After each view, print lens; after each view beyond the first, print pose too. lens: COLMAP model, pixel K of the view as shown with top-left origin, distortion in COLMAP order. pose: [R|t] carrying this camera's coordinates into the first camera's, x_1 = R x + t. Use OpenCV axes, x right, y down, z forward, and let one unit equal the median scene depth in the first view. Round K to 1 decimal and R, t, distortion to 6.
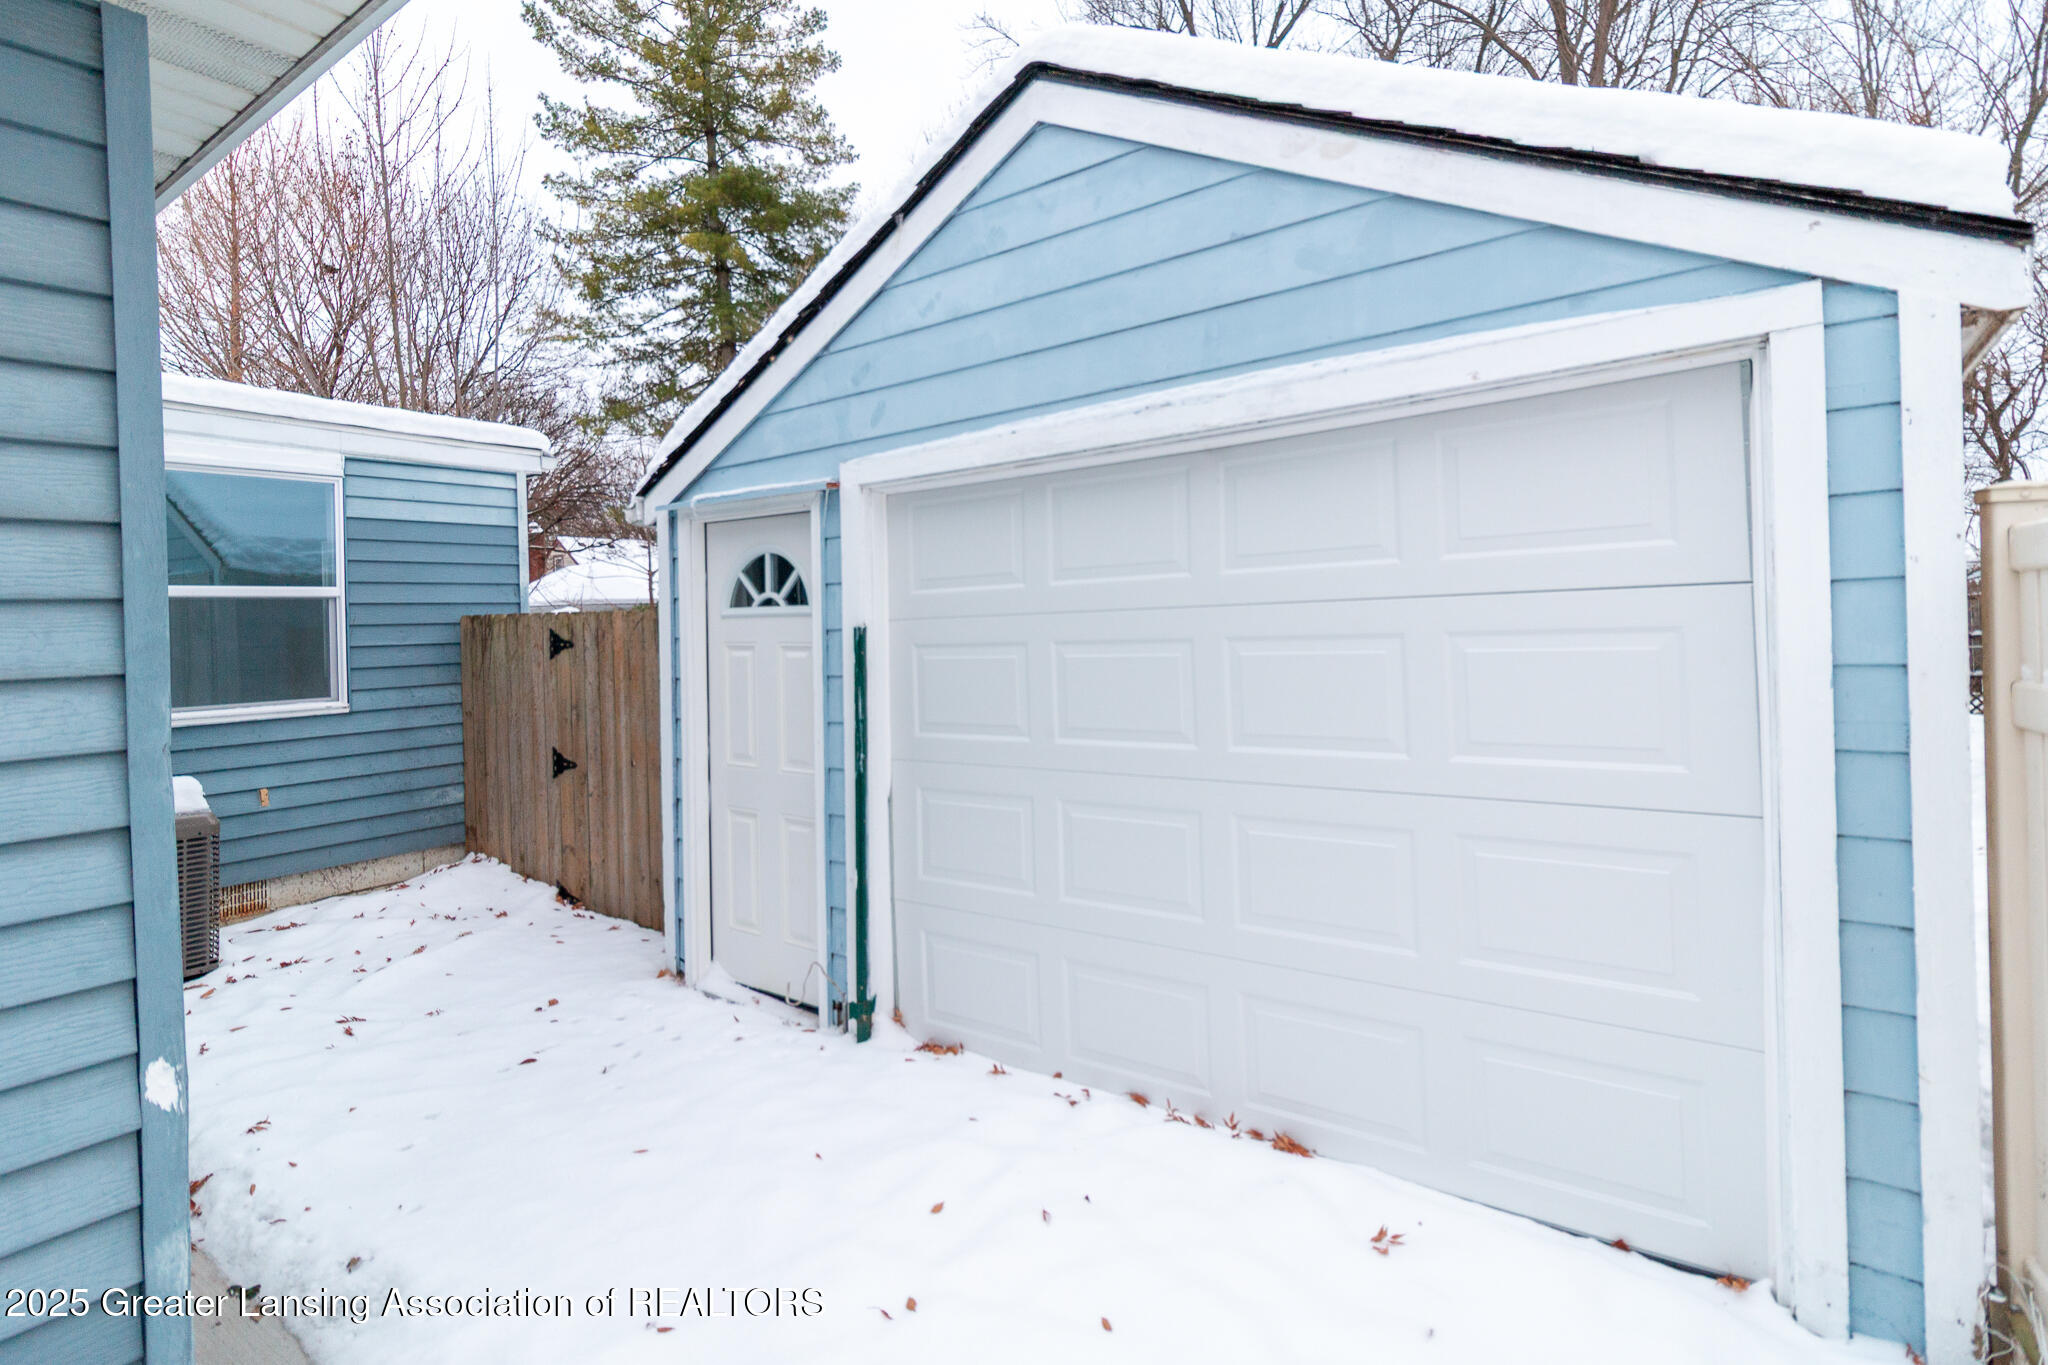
lens RADIAL K [[1016.2, 0, 1019.2], [0, 1016.2, 614.5], [0, 0, 1]] dist [0.003081, 0.001121]
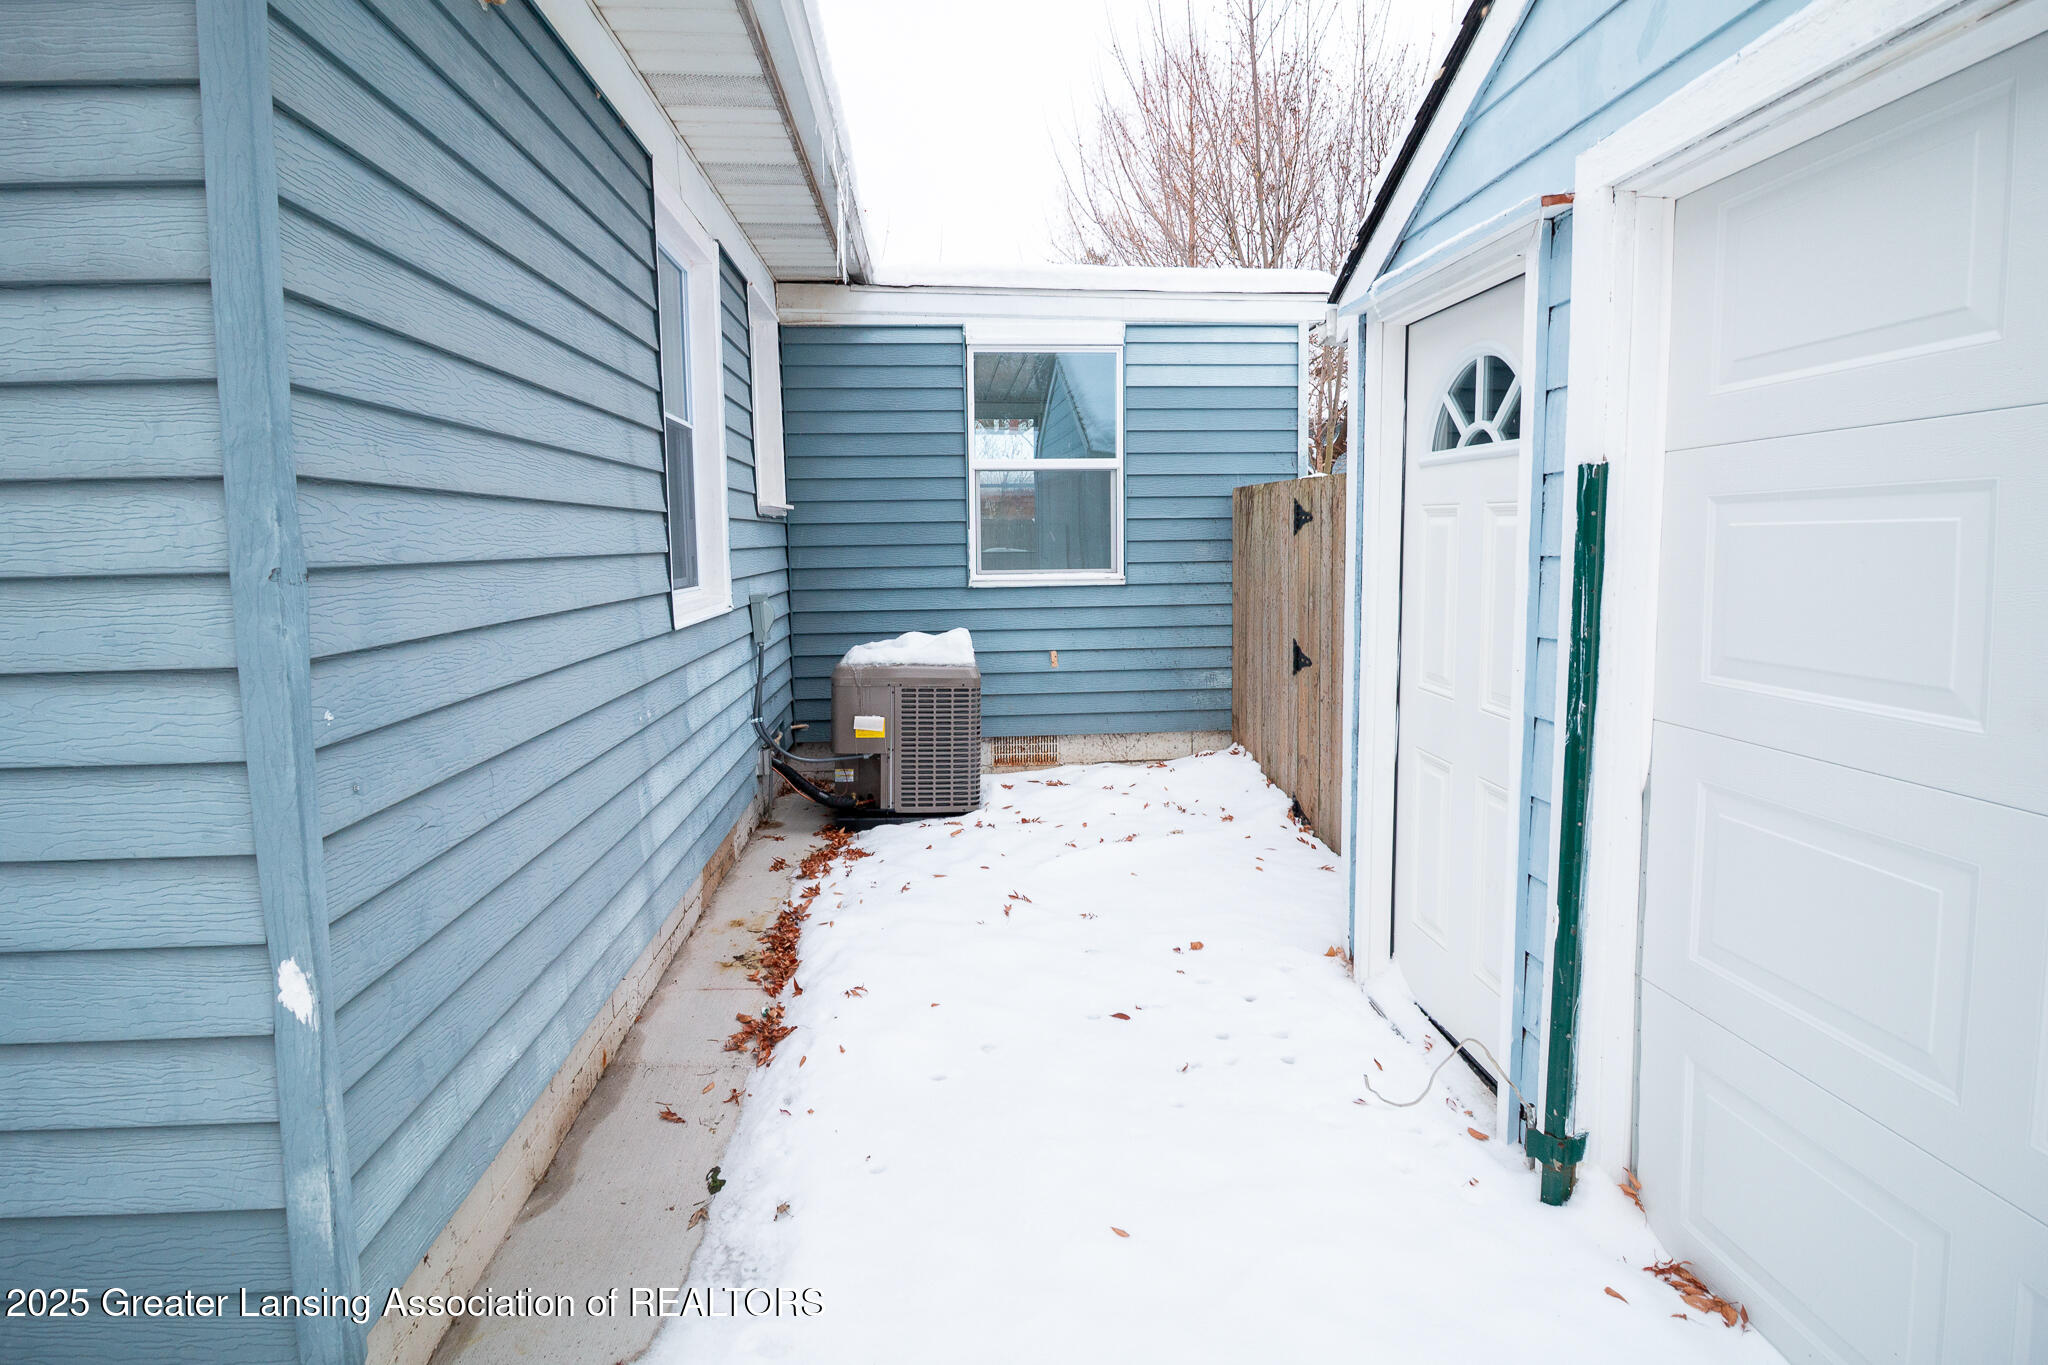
lens RADIAL K [[1023.1, 0, 1021.5], [0, 1023.1, 612.1], [0, 0, 1]] dist [-0.002630, -0.000696]
pose [[0.653810, 0.077687, -0.752660, 0.036118], [-0.003382, 0.995006, 0.099763, 0.024442], [0.756651, -0.062680, 0.650807, 0.281208]]
